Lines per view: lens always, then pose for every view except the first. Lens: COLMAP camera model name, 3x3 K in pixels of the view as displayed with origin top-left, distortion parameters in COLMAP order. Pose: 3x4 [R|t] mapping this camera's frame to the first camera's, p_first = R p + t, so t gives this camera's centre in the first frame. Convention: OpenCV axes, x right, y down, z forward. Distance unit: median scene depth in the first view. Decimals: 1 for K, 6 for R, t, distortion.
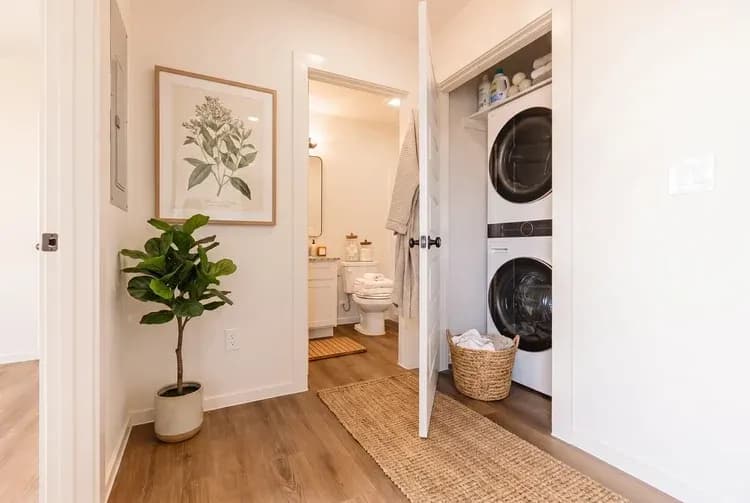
lens RADIAL K [[345.3, 0, 378.7], [0, 345.3, 246.3], [0, 0, 1]] dist [-0.009366, -0.000412]
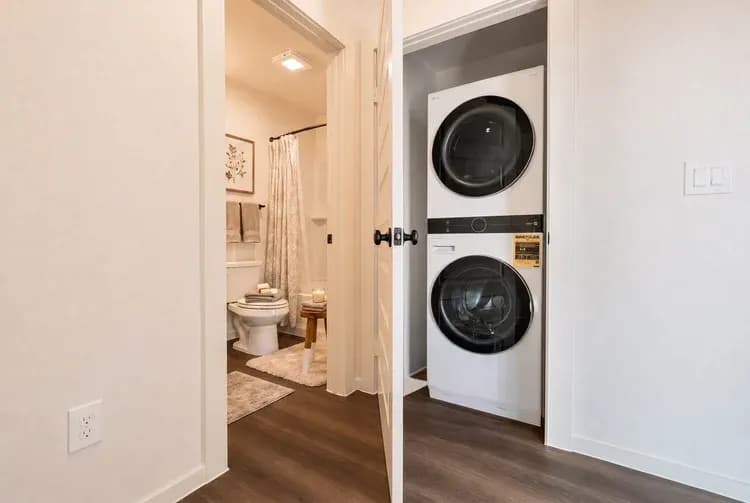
lens RADIAL K [[331.0, 0, 375.0], [0, 331.0, 251.5], [0, 0, 1]] dist [-0.002079, -0.000028]
pose [[0.872803, -0.002266, 0.488067, -0.265079], [-0.008147, 0.999782, 0.019212, 0.007475], [-0.488004, -0.020745, 0.872595, 0.355815]]
